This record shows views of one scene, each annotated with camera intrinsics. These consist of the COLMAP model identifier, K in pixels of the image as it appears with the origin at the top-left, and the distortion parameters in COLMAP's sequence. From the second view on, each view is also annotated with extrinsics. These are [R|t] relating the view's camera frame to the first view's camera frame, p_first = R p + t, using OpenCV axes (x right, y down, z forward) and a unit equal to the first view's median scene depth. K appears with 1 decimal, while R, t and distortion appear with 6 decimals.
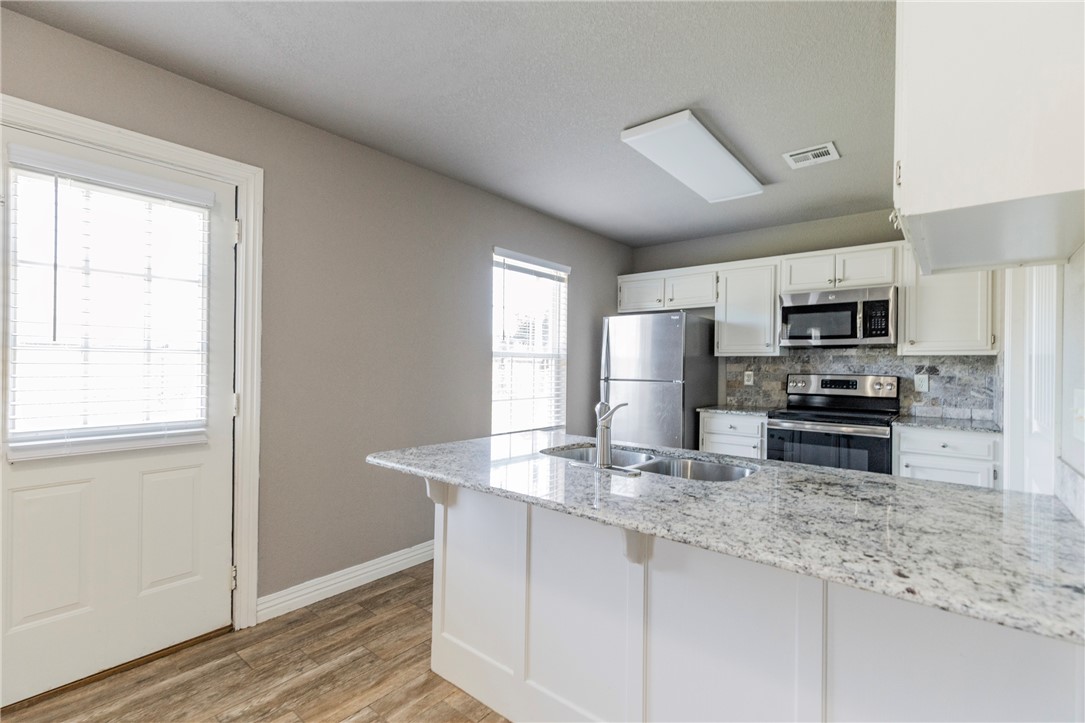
lens RADIAL K [[493.0, 0, 547.8], [0, 493.0, 363.3], [0, 0, 1]] dist [0.008231, 0.001251]
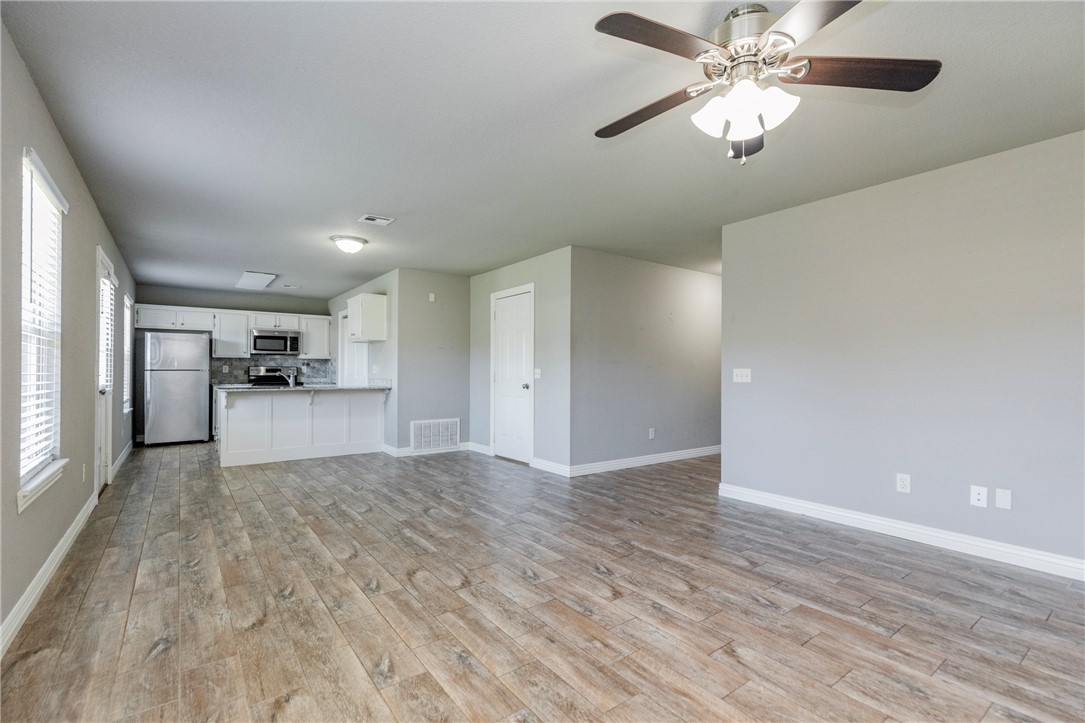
lens RADIAL K [[493.0, 0, 549.2], [0, 493.0, 367.3], [0, 0, 1]] dist [0.008231, 0.001251]
pose [[0.244029, -0.001496, 0.969767, -1.297659], [-0.002491, 0.999995, 0.002170, 0.018306], [-0.969765, -0.002945, 0.244024, -0.780046]]
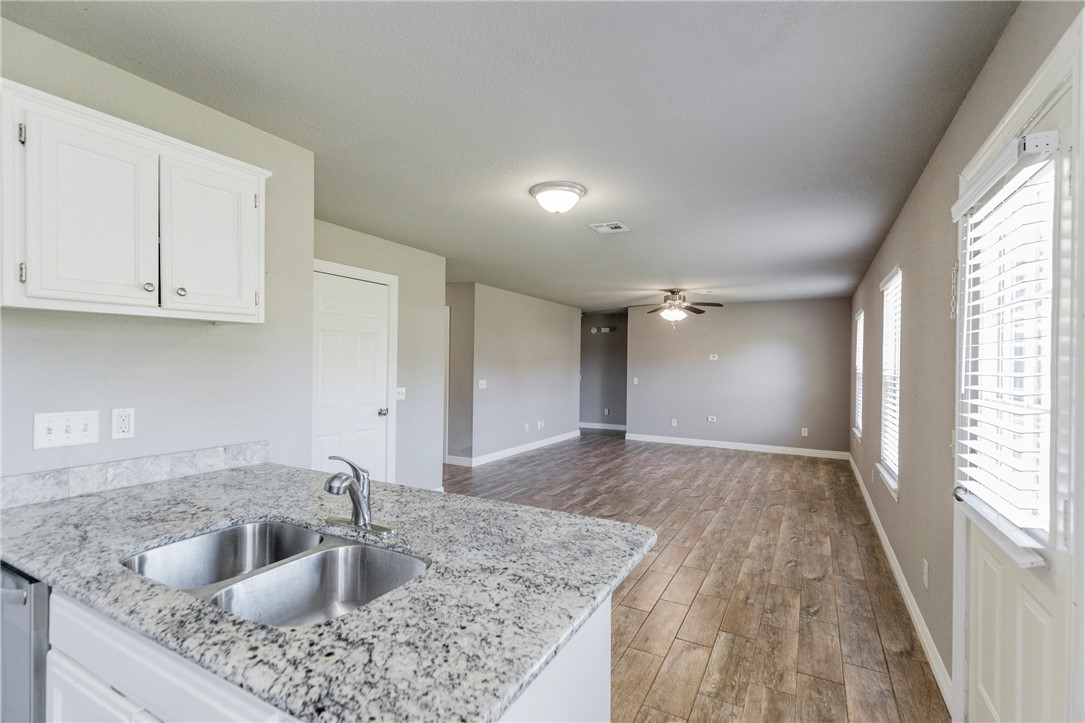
lens RADIAL K [[493.0, 0, 552.5], [0, 493.0, 365.7], [0, 0, 1]] dist [0.008231, 0.001251]
pose [[-0.979978, -0.022813, -0.197794, -0.018552], [-0.023229, 0.999730, -0.000215, -0.033013], [0.197746, 0.004384, -0.980244, 0.803404]]
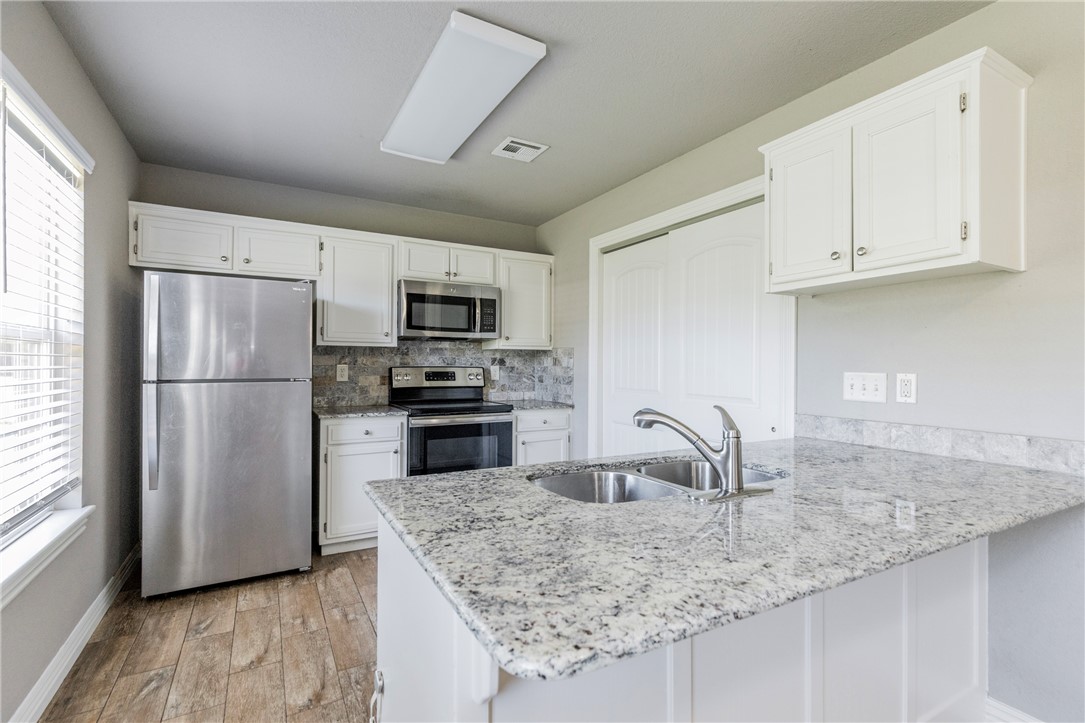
lens RADIAL K [[493.0, 0, 549.9], [0, 493.0, 361.2], [0, 0, 1]] dist [0.008231, 0.001251]
pose [[0.353349, -0.004440, 0.935481, -0.279688], [-0.006396, 0.999954, 0.007162, 0.002897], [-0.935470, -0.008514, 0.353304, 0.423726]]
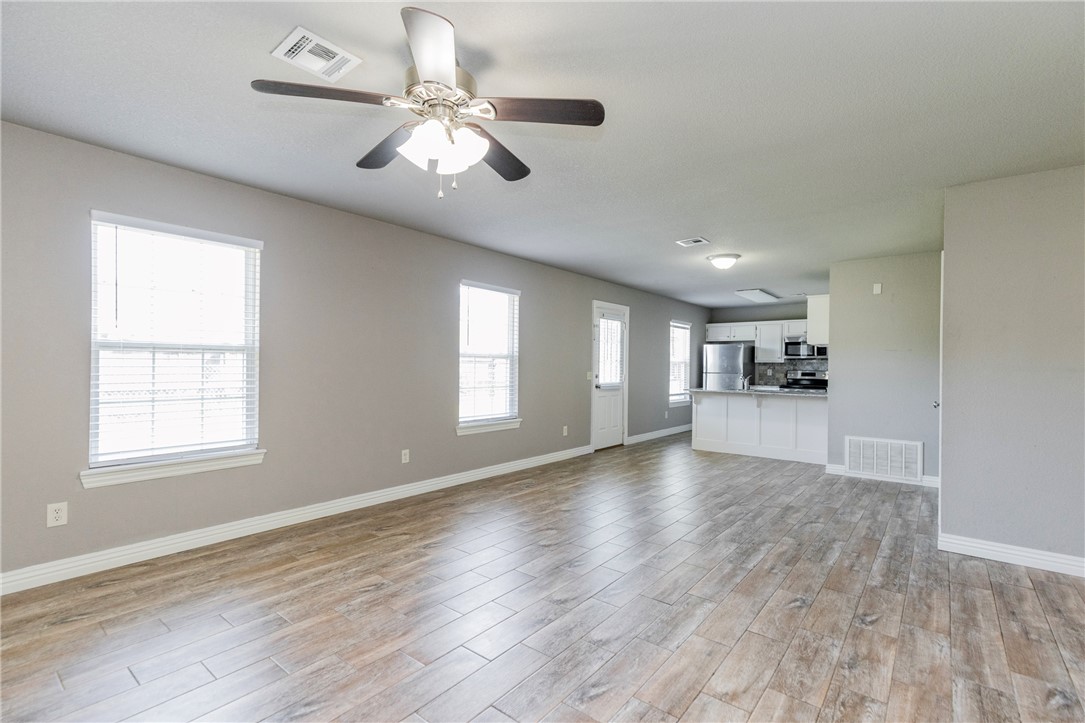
lens RADIAL K [[493.3, 0, 547.3], [0, 493.3, 359.4], [0, 0, 1]] dist [0.007978, -0.001488]
pose [[0.999973, 0.000970, 0.007349, -0.684996], [-0.000883, 0.999930, -0.011835, -0.001030], [-0.007360, 0.011828, 0.999903, -1.365923]]
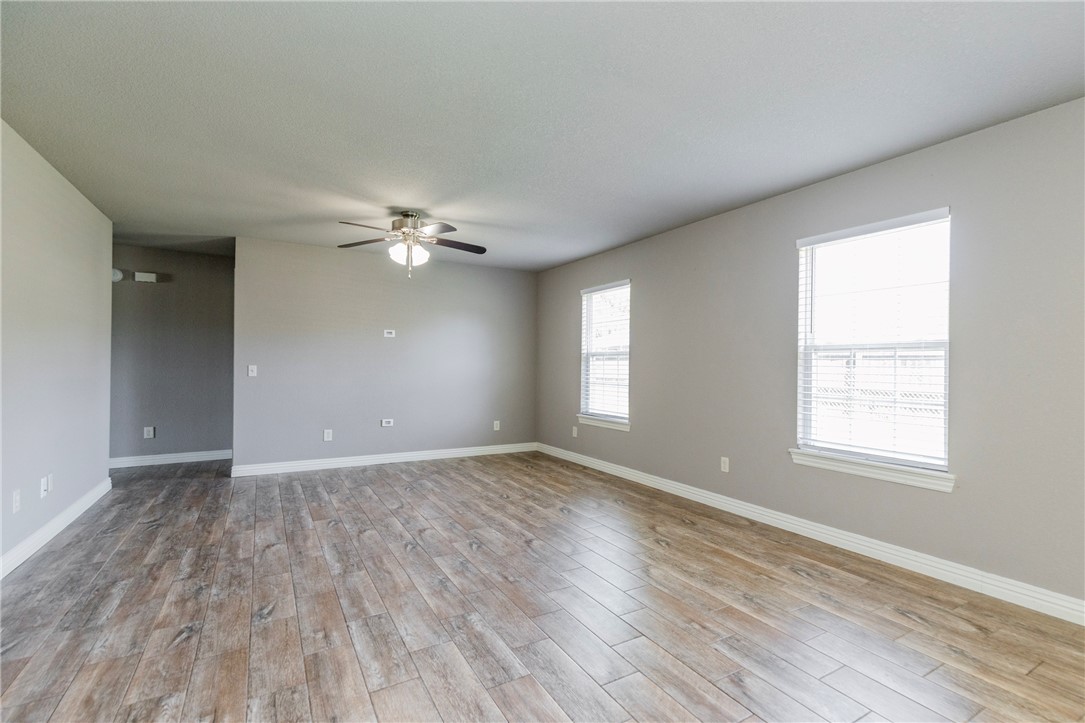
lens RADIAL K [[493.0, 0, 553.6], [0, 493.0, 370.3], [0, 0, 1]] dist [0.008231, 0.001251]
pose [[-0.346371, -0.003290, -0.938092, 0.091012], [-0.011509, 0.999933, 0.000743, 0.018008], [0.938027, 0.011054, -0.346386, -0.183553]]
